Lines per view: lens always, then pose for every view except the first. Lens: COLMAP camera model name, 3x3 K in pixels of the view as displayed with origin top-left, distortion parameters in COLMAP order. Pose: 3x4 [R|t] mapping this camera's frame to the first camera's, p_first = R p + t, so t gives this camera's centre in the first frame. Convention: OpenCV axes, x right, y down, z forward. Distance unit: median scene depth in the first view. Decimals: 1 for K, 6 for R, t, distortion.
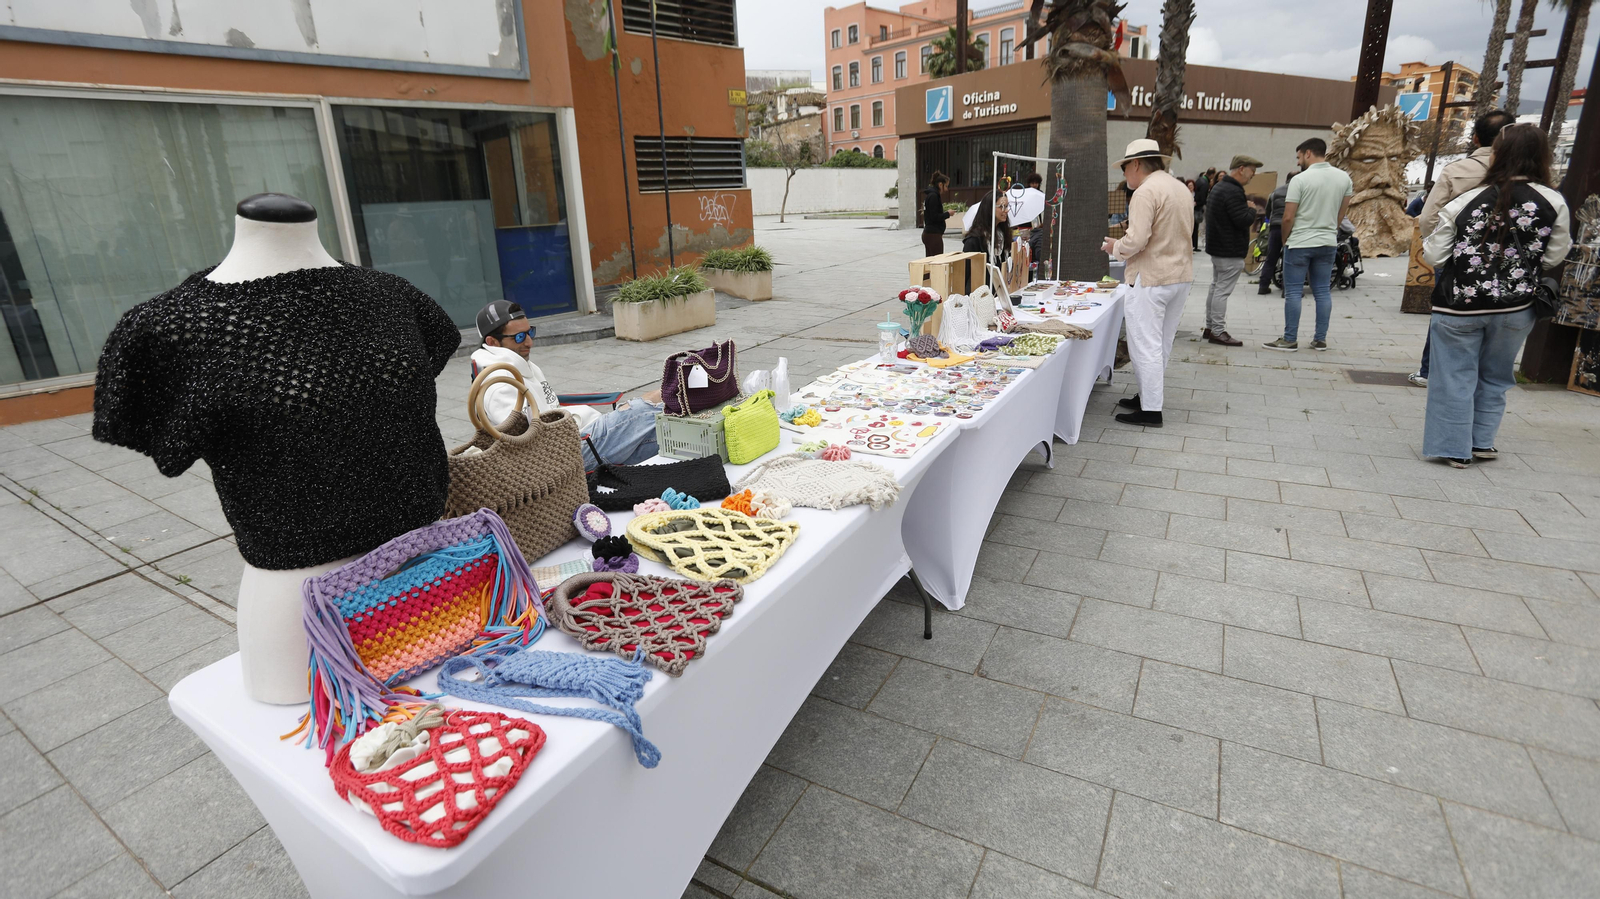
lens RADIAL K [[743.5, 0, 804.4], [0, 743.5, 433.1], [0, 0, 1]] dist [-0.060390, 0.022624]
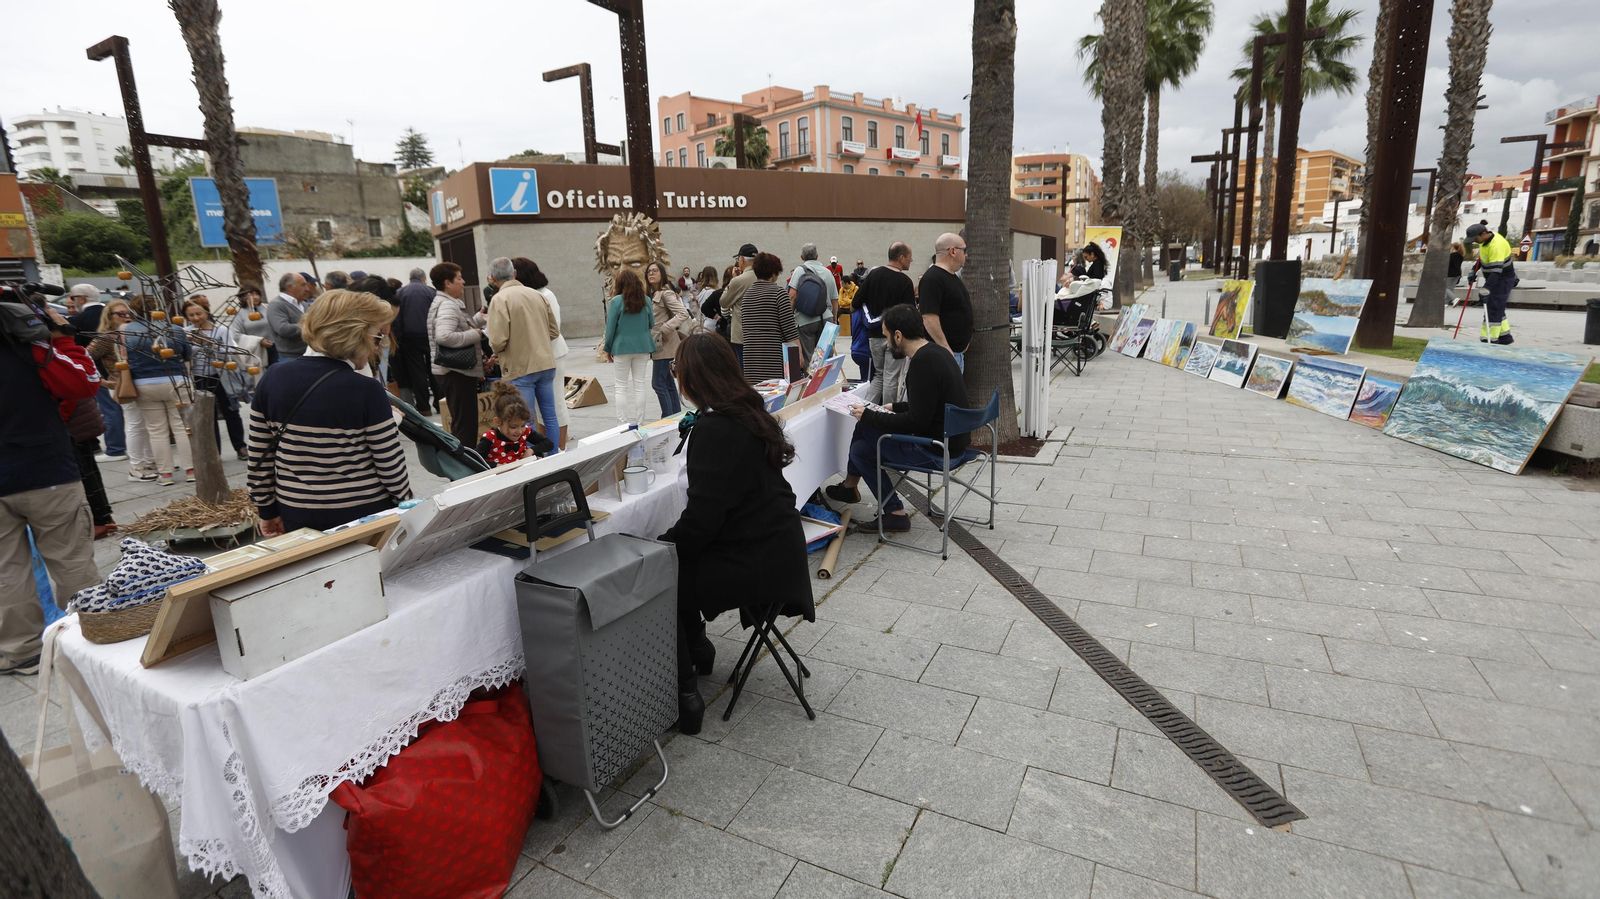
lens RADIAL K [[743.5, 0, 793.0], [0, 743.5, 441.7], [0, 0, 1]] dist [-0.060390, 0.022624]
pose [[0.999559, -0.003377, 0.029501, 1.019781], [0.005734, 0.996763, -0.080189, -0.047428], [-0.029135, 0.080322, 0.996343, -0.030351]]
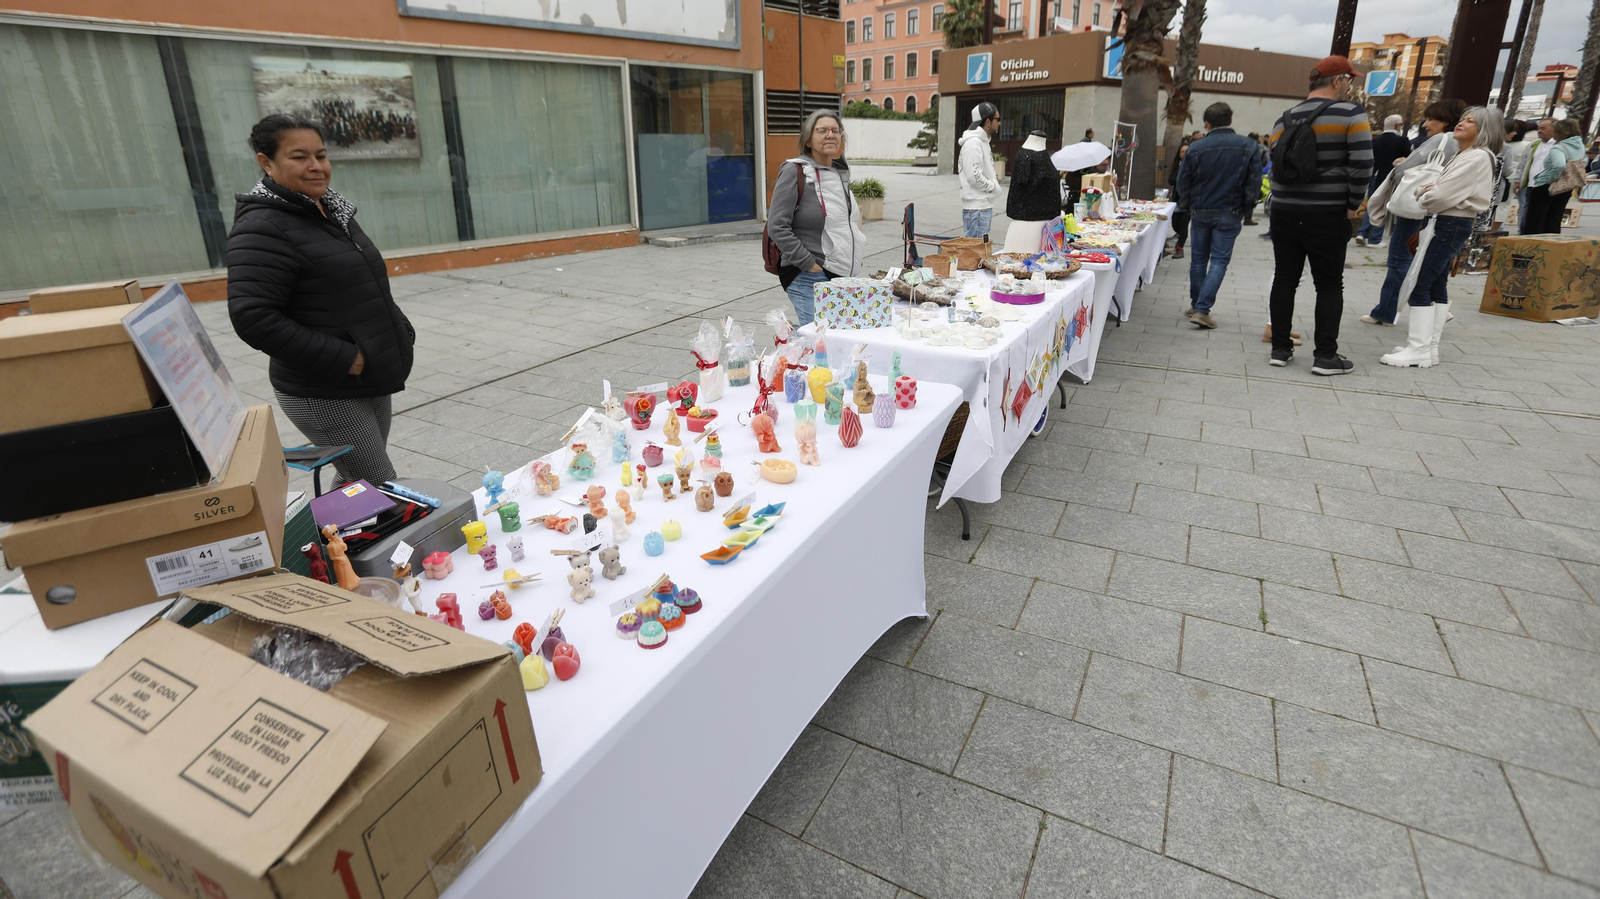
lens RADIAL K [[743.5, 0, 804.3], [0, 743.5, 383.2], [0, 0, 1]] dist [-0.060390, 0.022624]
pose [[0.999425, 0.026490, 0.021175, -0.163320], [-0.026540, 0.999646, 0.002096, 0.088598], [-0.021112, -0.002657, 0.999774, -0.248237]]
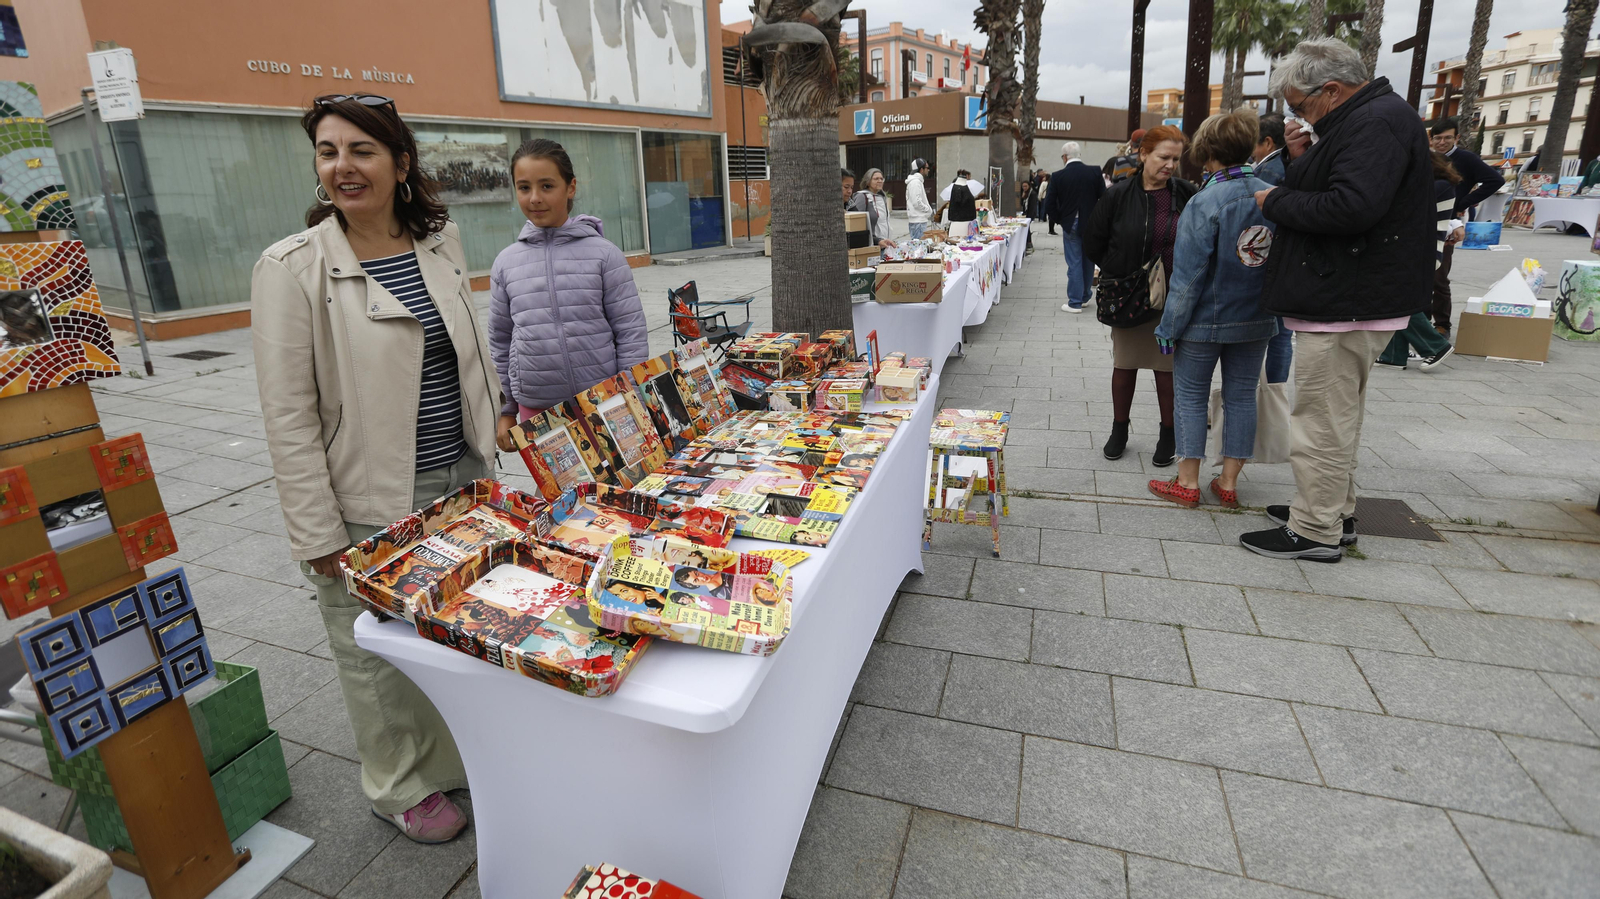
lens RADIAL K [[743.5, 0, 808.6], [0, 743.5, 382.2], [0, 0, 1]] dist [-0.060390, 0.022624]
pose [[0.981927, -0.037868, 0.185431, -0.310449], [0.048328, 0.997466, -0.052218, 0.179237], [-0.182983, 0.060236, 0.981269, -0.513240]]
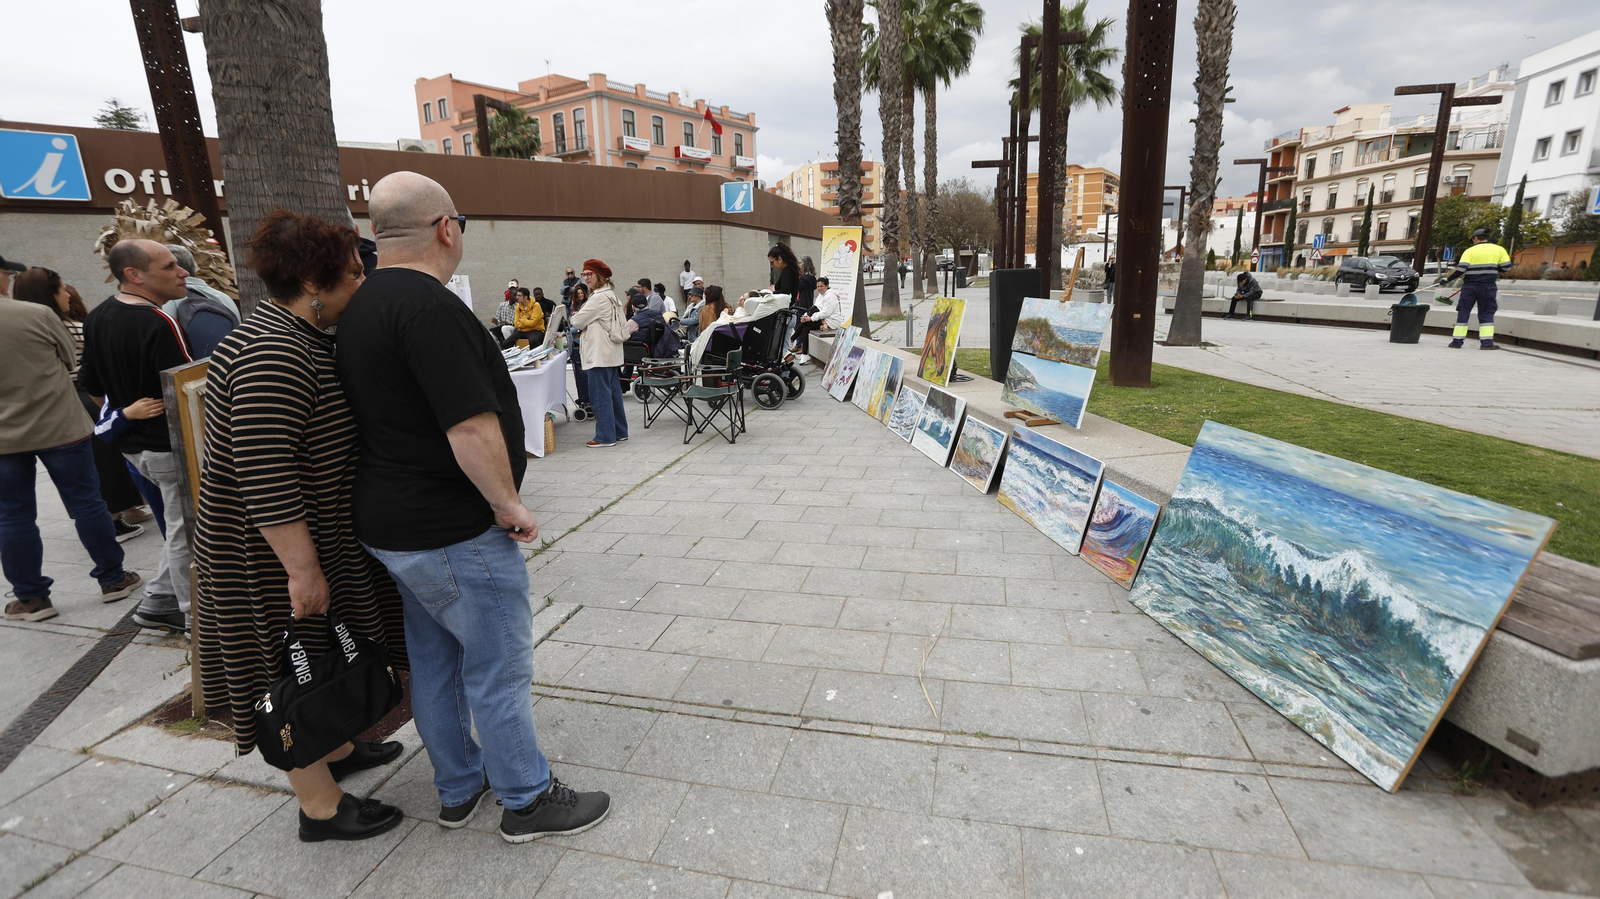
lens RADIAL K [[743.5, 0, 798.2], [0, 743.5, 469.6], [0, 0, 1]] dist [-0.060390, 0.022624]
pose [[0.963669, -0.057074, 0.260929, 1.227815], [0.070708, 0.996563, -0.043157, -0.125103], [-0.257569, 0.060038, 0.964393, 0.190845]]
